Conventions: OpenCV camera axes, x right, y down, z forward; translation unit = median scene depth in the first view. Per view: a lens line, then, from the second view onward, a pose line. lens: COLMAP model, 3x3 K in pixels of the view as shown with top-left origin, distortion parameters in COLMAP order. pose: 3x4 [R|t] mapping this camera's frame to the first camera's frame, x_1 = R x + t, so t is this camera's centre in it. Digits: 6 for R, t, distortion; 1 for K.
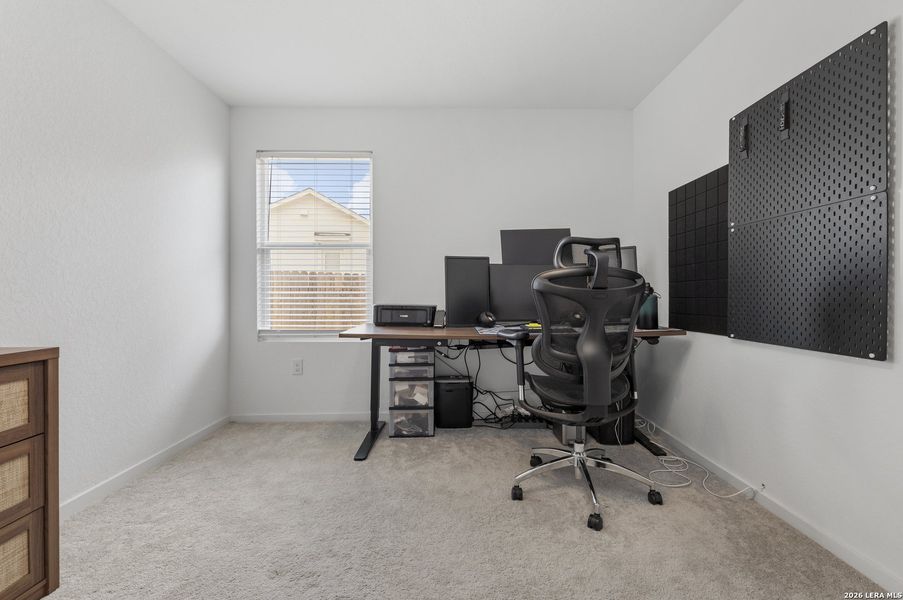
lens RADIAL K [[375.3, 0, 451.5], [0, 375.3, 300.0], [0, 0, 1]] dist [0.001179, -0.000375]
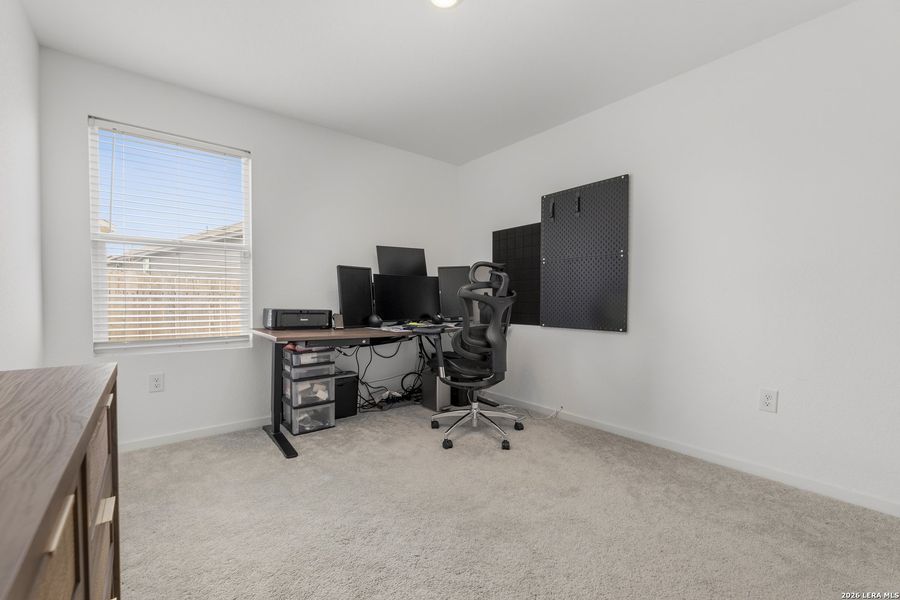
lens RADIAL K [[338.4, 0, 444.0], [0, 338.4, 310.2], [0, 0, 1]] dist [-0.001671, -0.000198]
pose [[0.829454, -0.012513, 0.558434, -0.337704], [0.002495, 0.999822, 0.018697, -0.001098], [-0.558569, -0.014115, 0.829338, -0.011965]]
